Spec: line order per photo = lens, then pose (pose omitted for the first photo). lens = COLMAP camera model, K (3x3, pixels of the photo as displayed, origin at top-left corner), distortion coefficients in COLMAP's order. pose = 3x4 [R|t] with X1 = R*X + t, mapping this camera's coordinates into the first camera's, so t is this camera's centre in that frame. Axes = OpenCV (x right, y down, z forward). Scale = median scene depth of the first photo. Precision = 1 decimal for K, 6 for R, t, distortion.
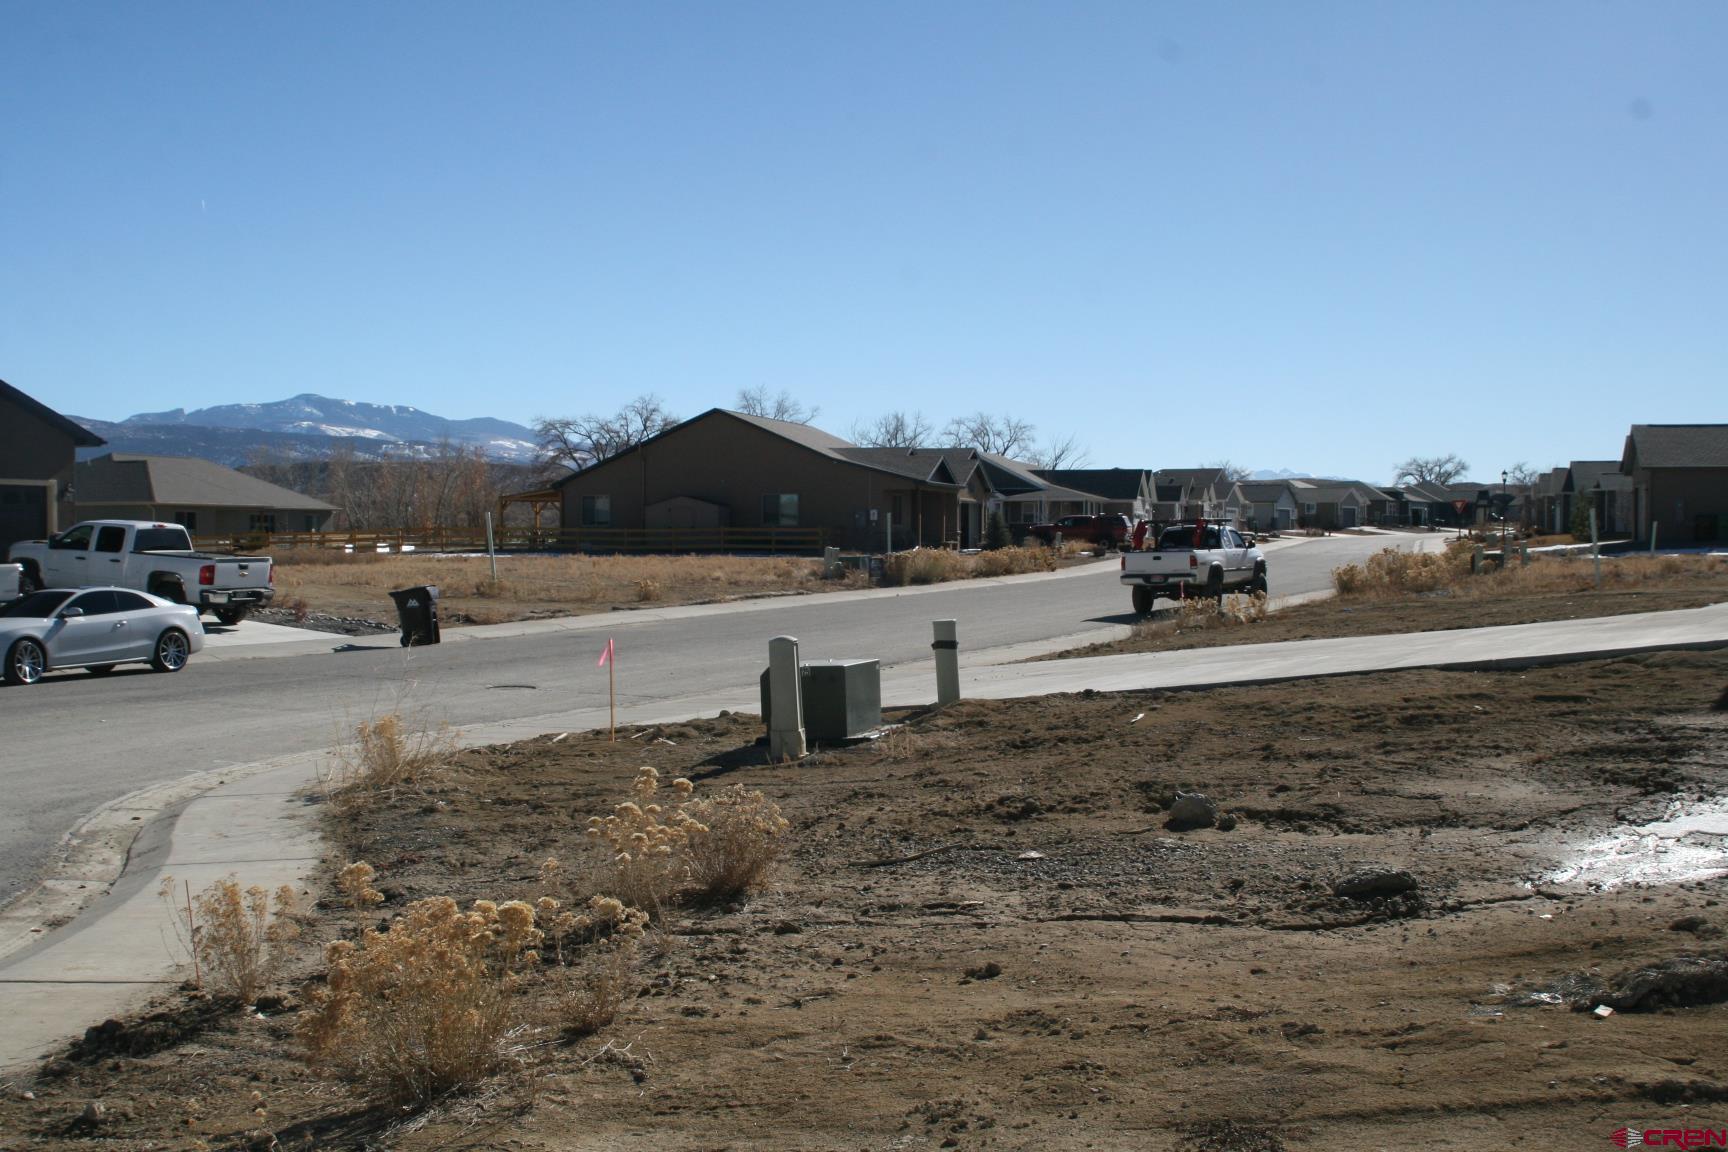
lens RADIAL K [[1937.8, 0, 865.6], [0, 1937.8, 584.9], [0, 0, 1]] dist [-0.095460, 0.000000]
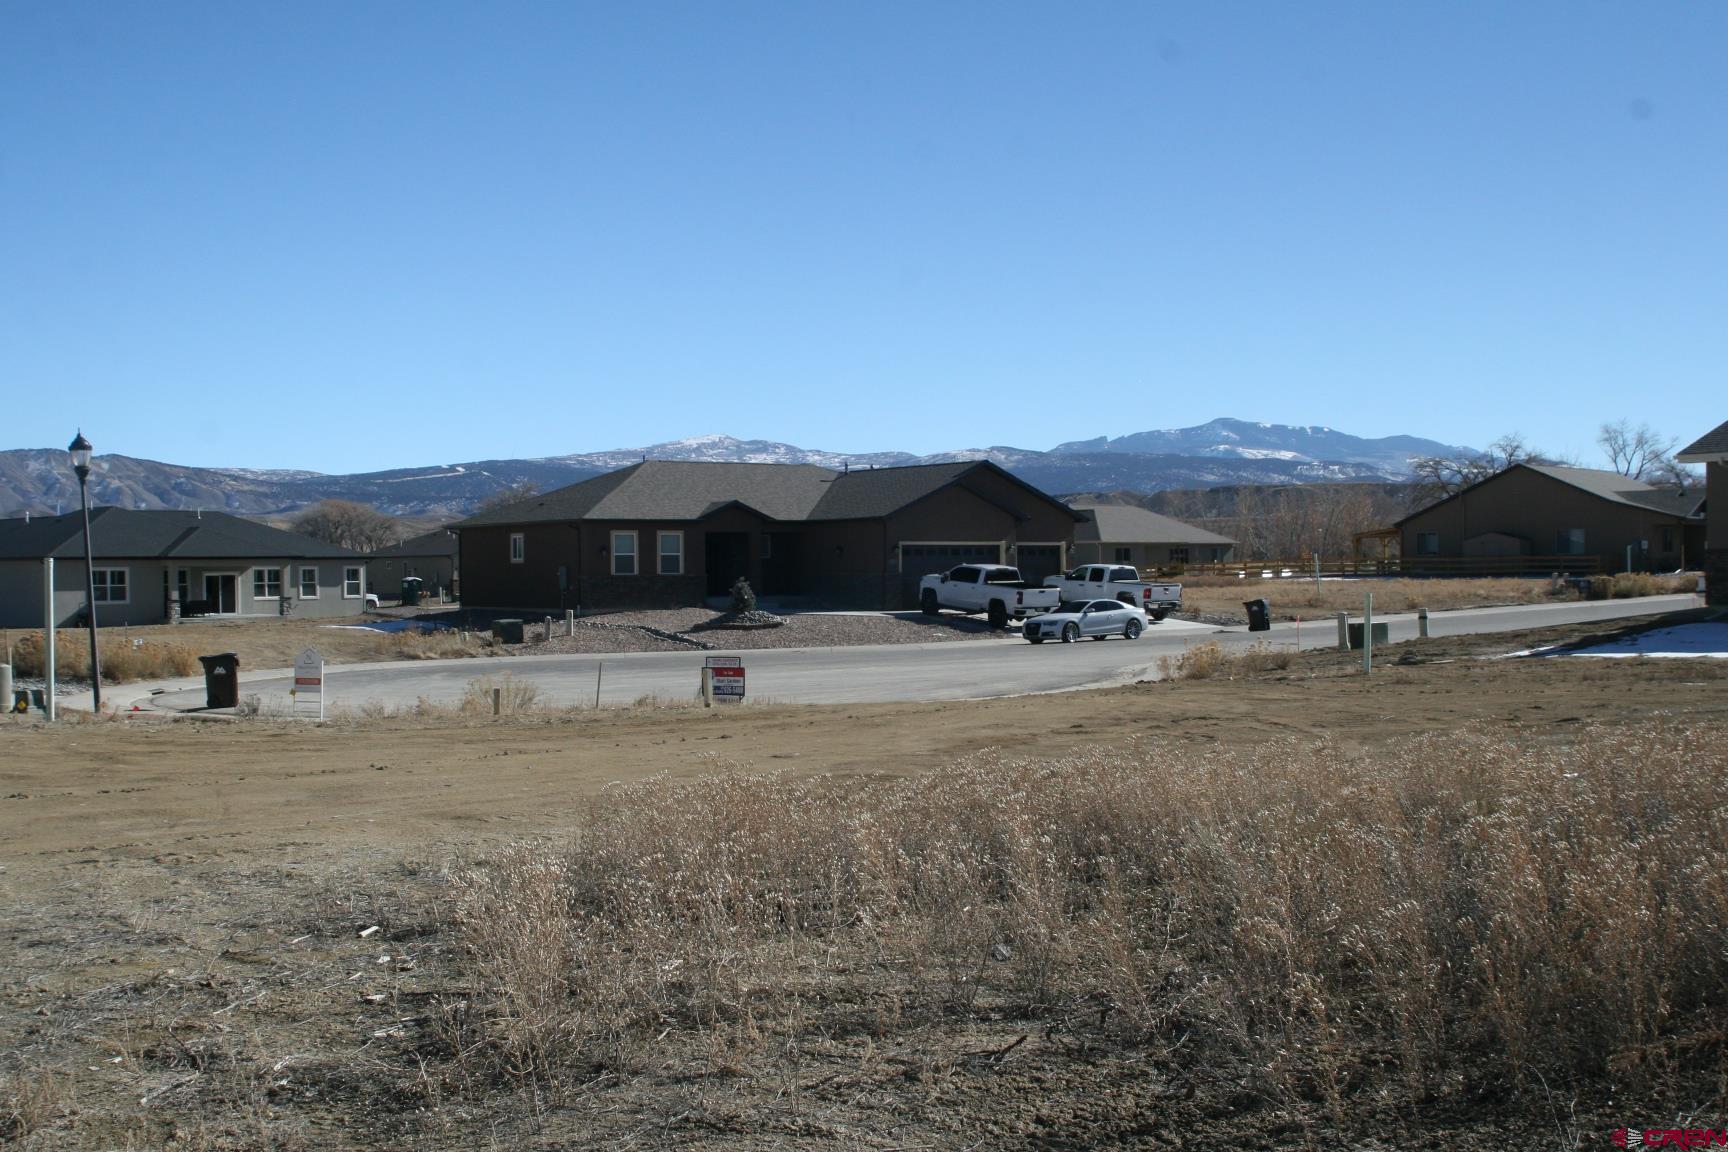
lens RADIAL K [[1937.8, 0, 894.5], [0, 1937.8, 585.5], [0, 0, 1]] dist [-0.095460, 0.000000]
pose [[0.899528, -0.006365, -0.436817, 0.203834], [0.001956, 0.999943, -0.010543, 0.004984], [0.436859, 0.008629, 0.899489, -0.633617]]
